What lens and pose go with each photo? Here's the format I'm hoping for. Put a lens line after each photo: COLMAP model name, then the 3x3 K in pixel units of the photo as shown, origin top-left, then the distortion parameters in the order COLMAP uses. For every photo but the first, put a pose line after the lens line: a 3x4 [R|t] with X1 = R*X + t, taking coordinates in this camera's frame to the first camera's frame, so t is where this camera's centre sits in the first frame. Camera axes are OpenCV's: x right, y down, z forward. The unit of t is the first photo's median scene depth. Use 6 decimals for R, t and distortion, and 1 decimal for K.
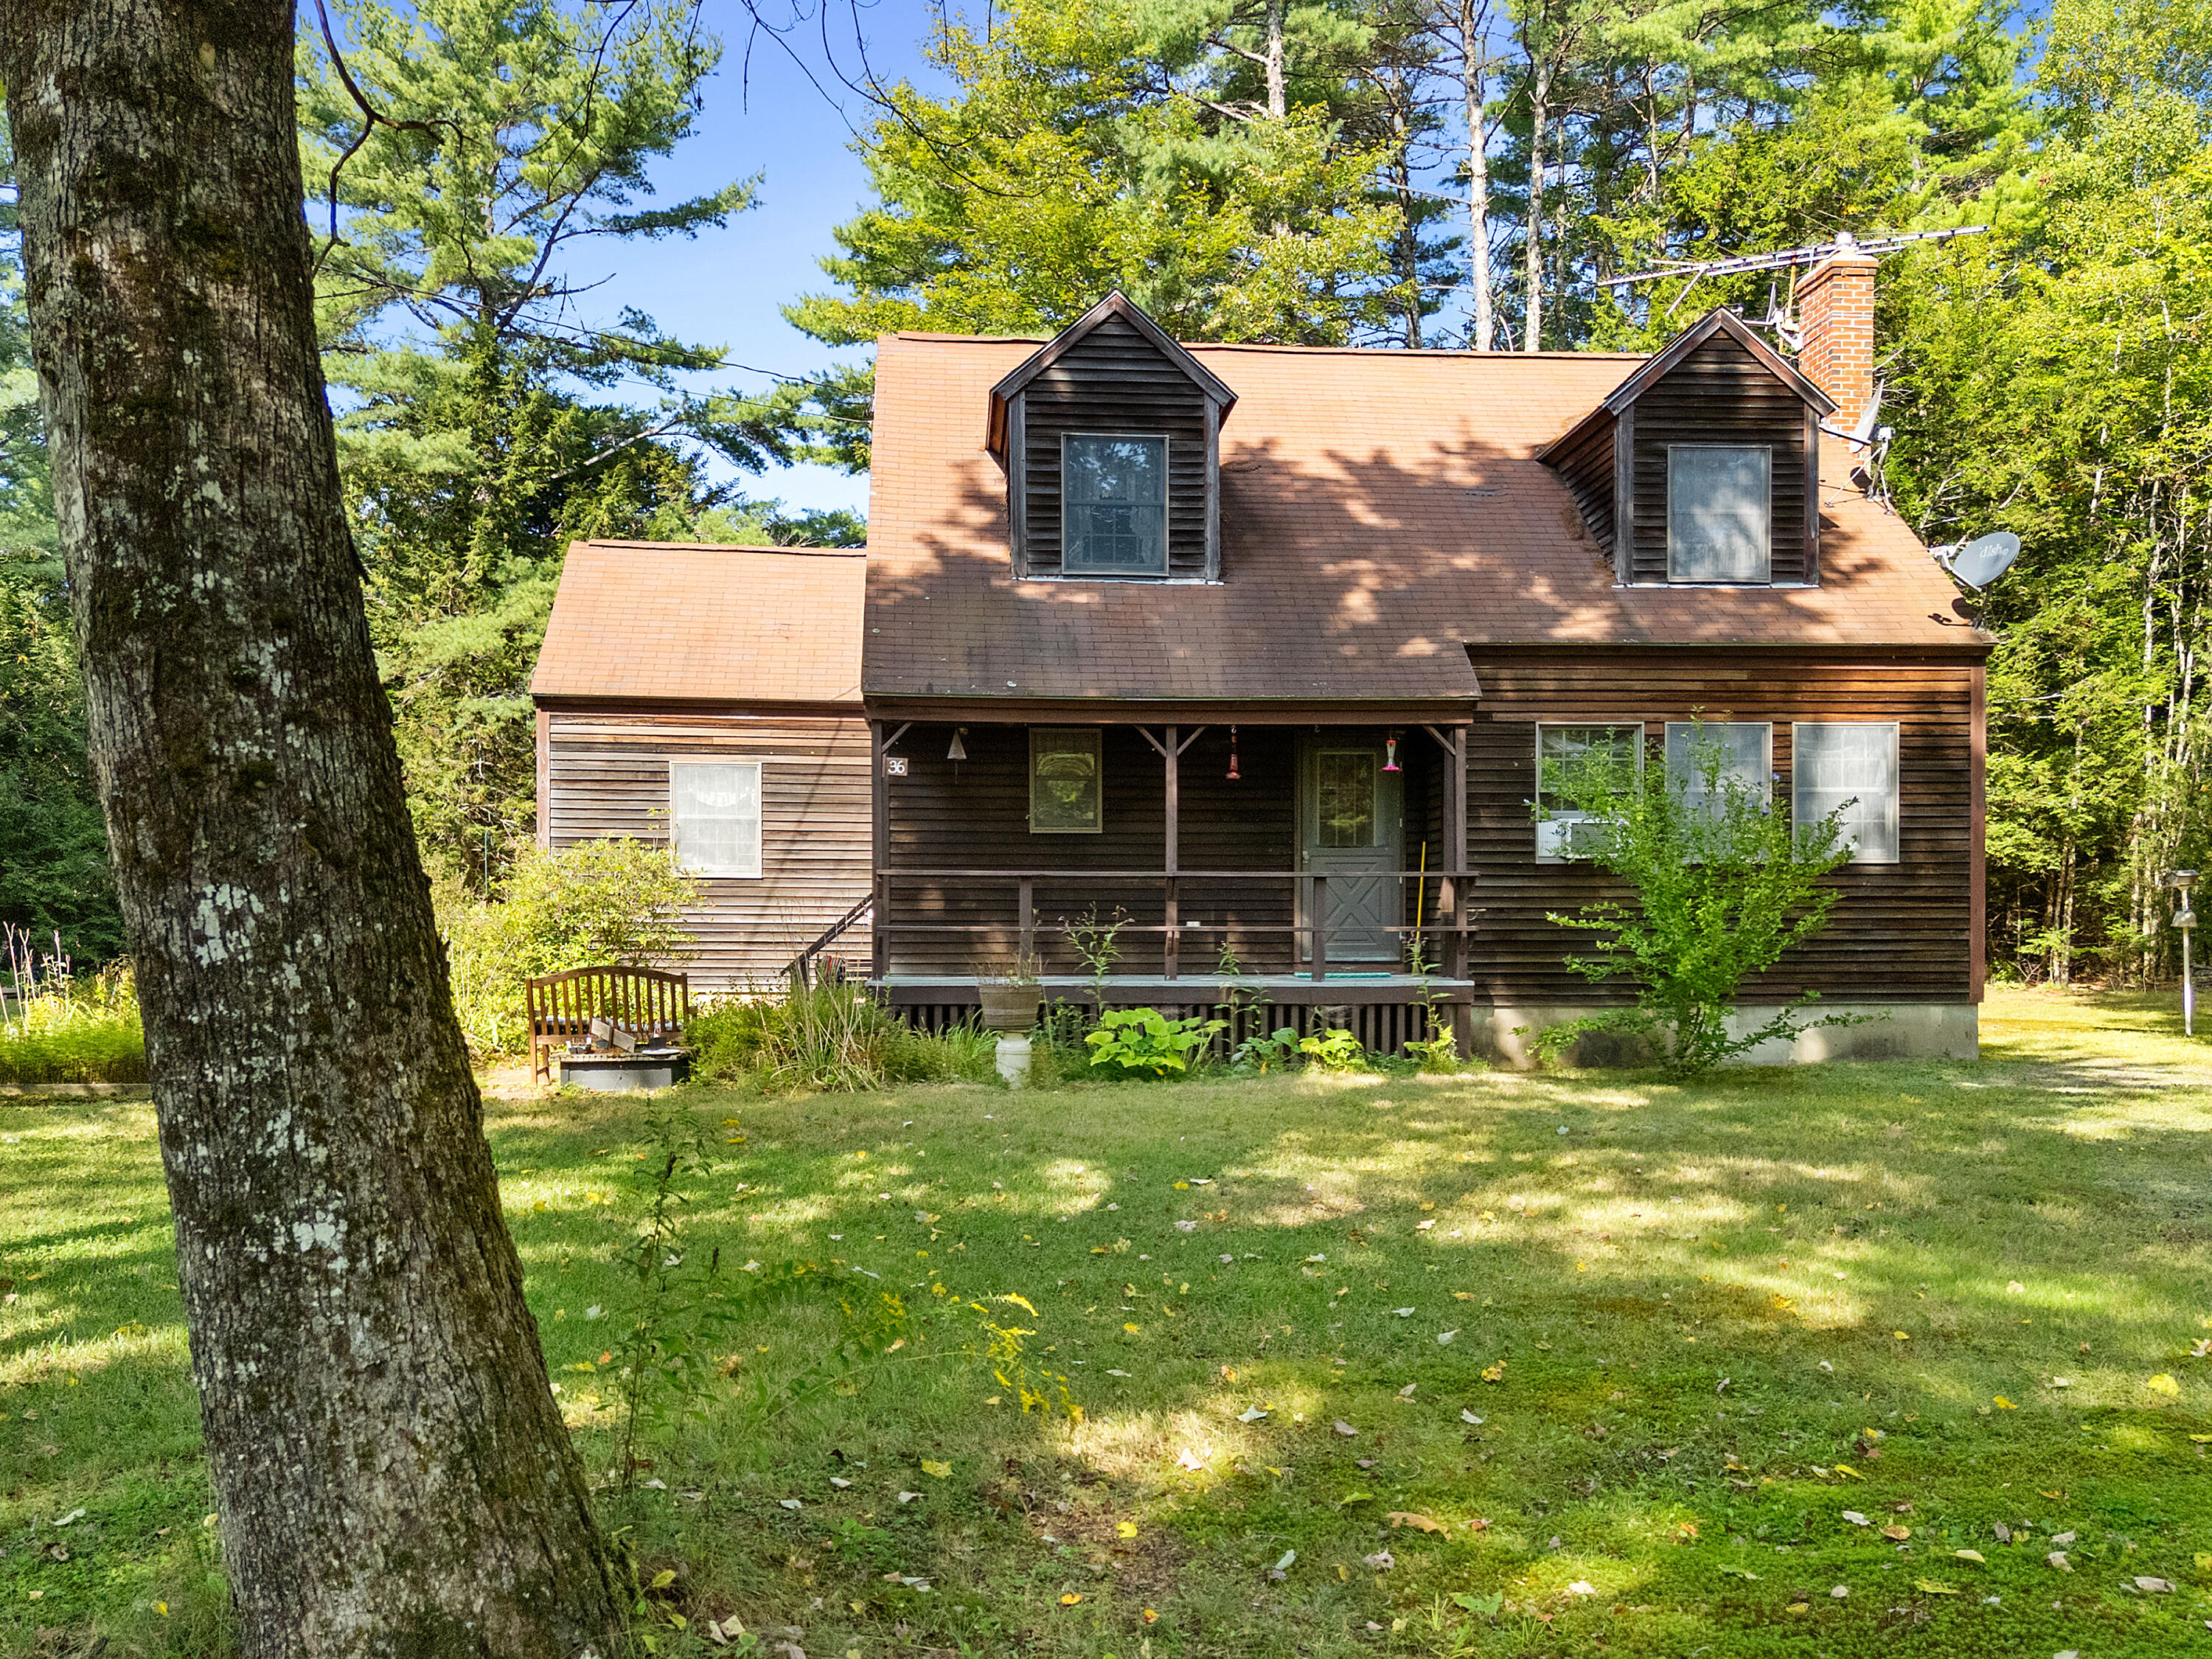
lens RADIAL K [[1880.6, 0, 1099.8], [0, 1880.6, 947.5], [0, 0, 1]] dist [0.066008, 0.002199]
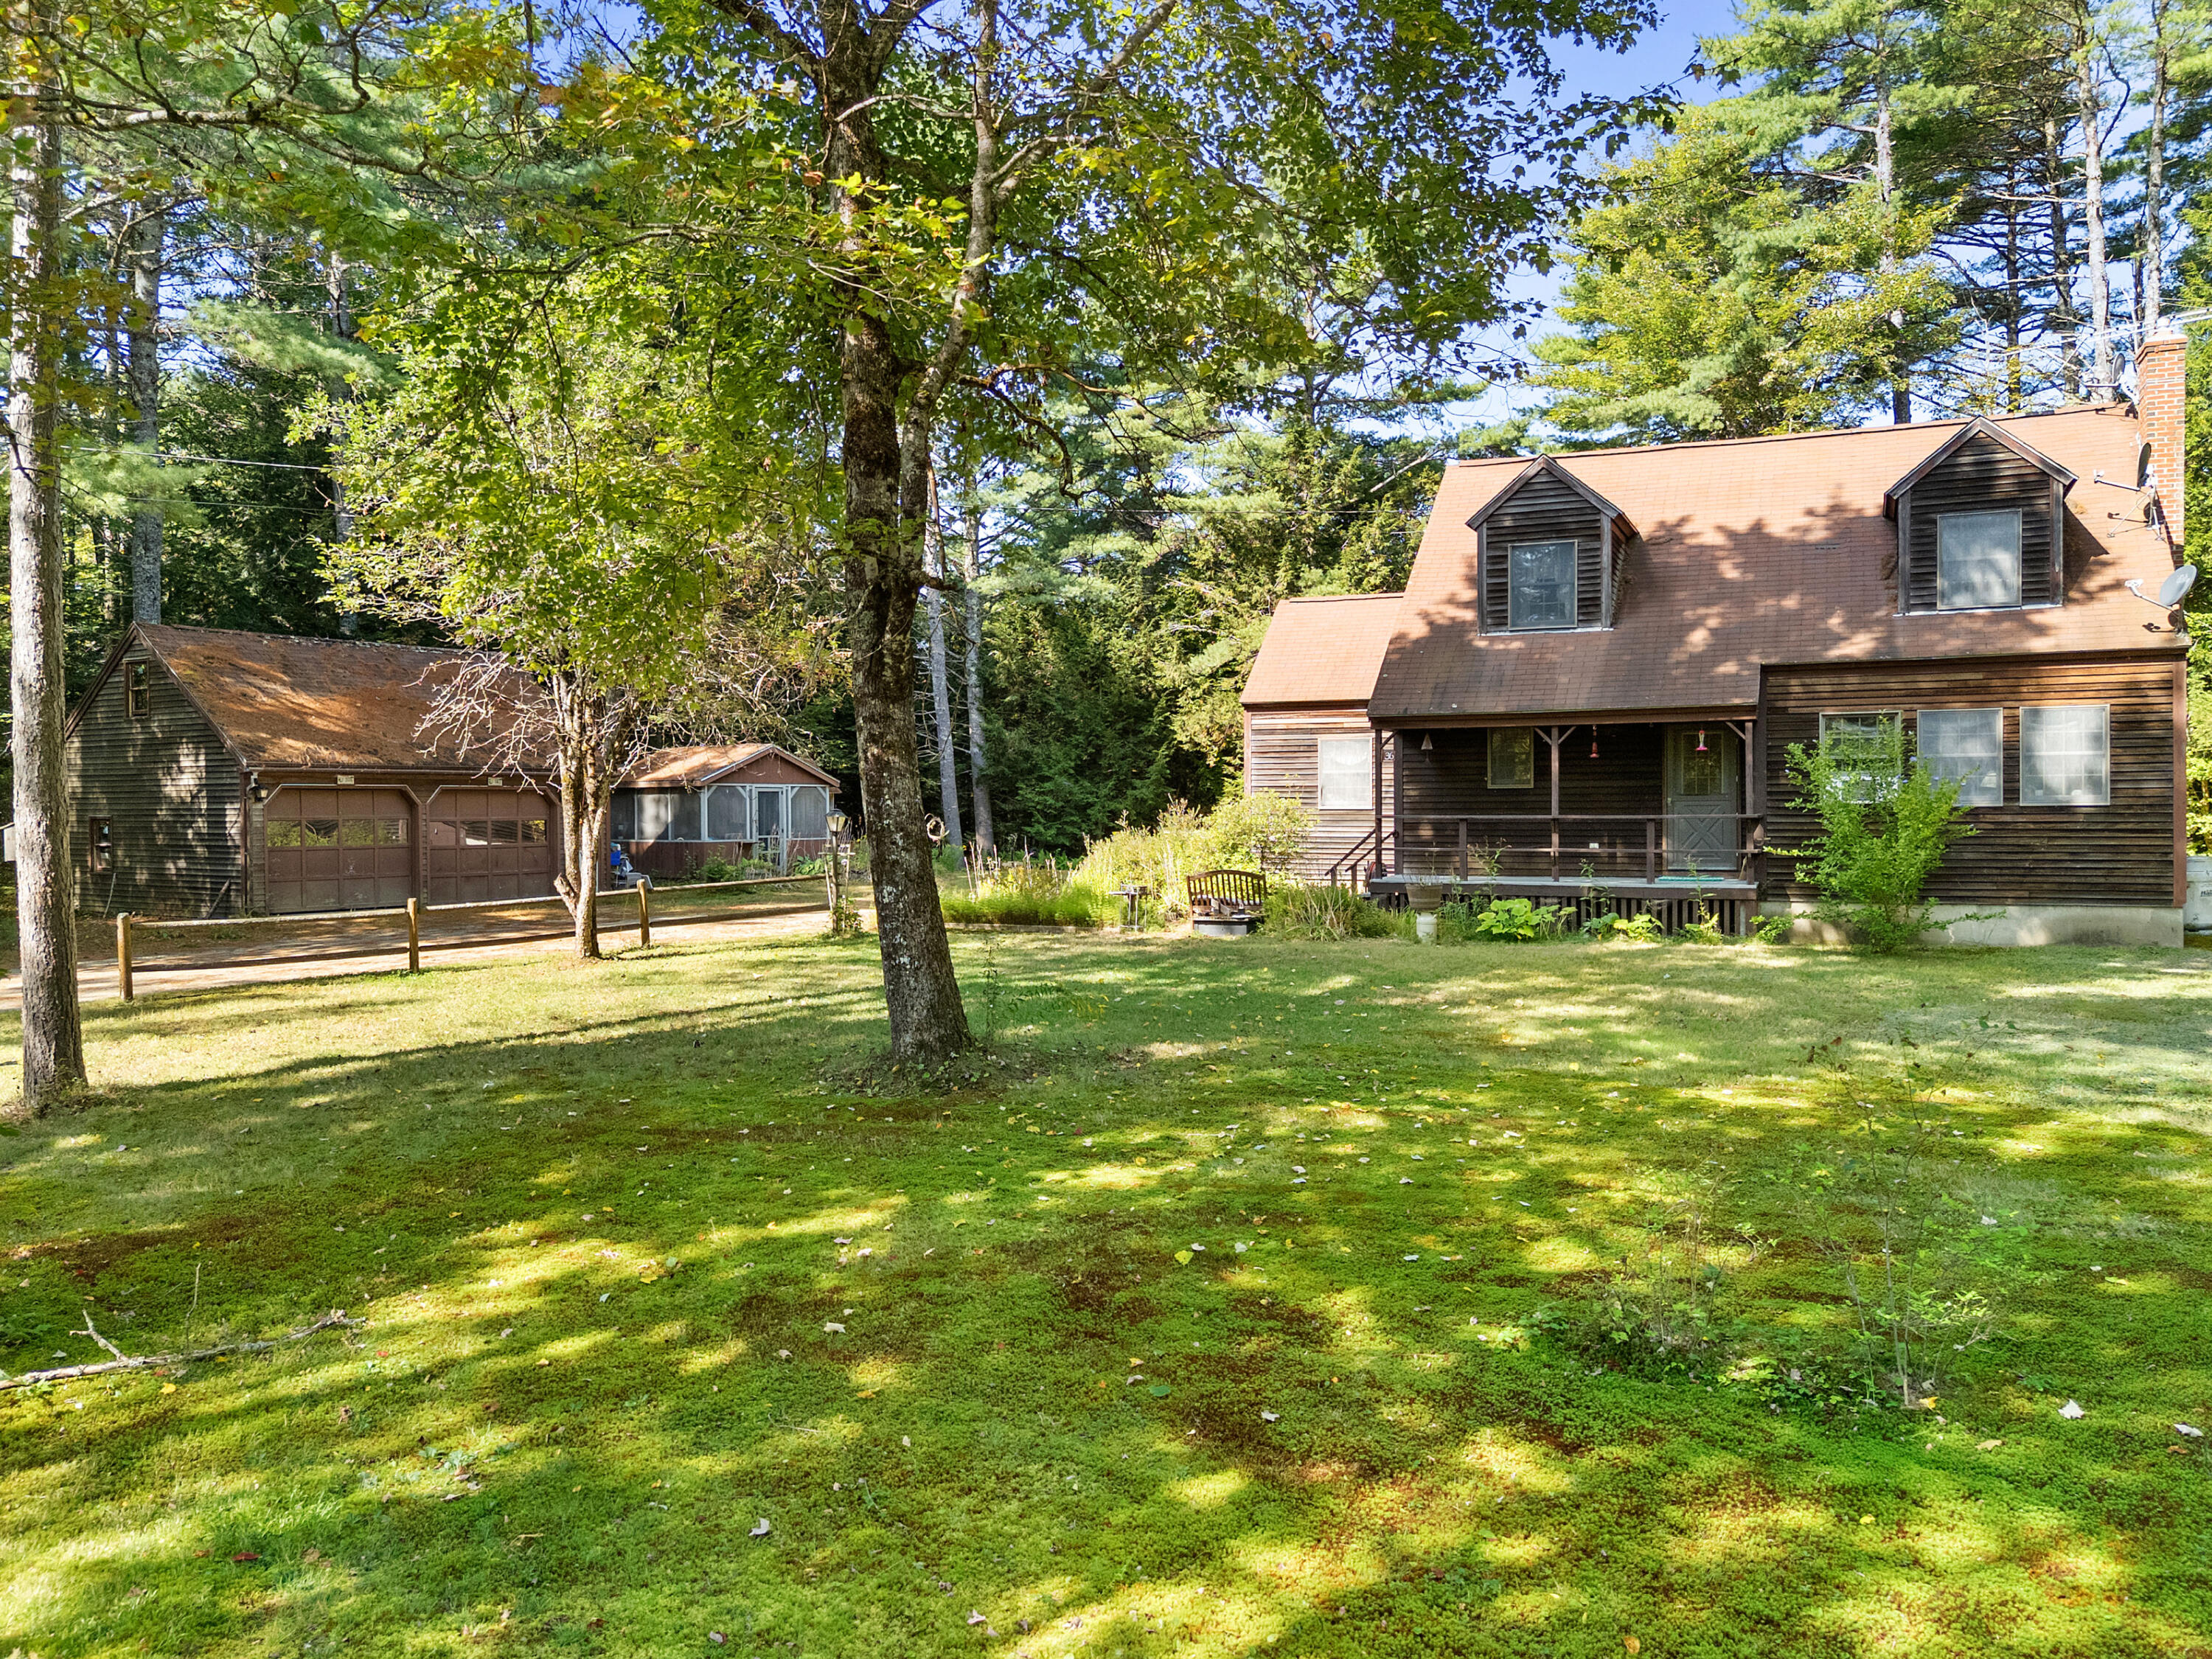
lens RADIAL K [[1704.7, 0, 1106.0], [0, 1704.7, 829.5], [0, 0, 1]] dist [0.027508, -0.001404]
pose [[0.877902, 0.002339, -0.478834, 0.377150], [-0.000019, 0.999988, 0.004851, -0.032669], [0.478840, -0.004250, 0.877892, -0.453452]]
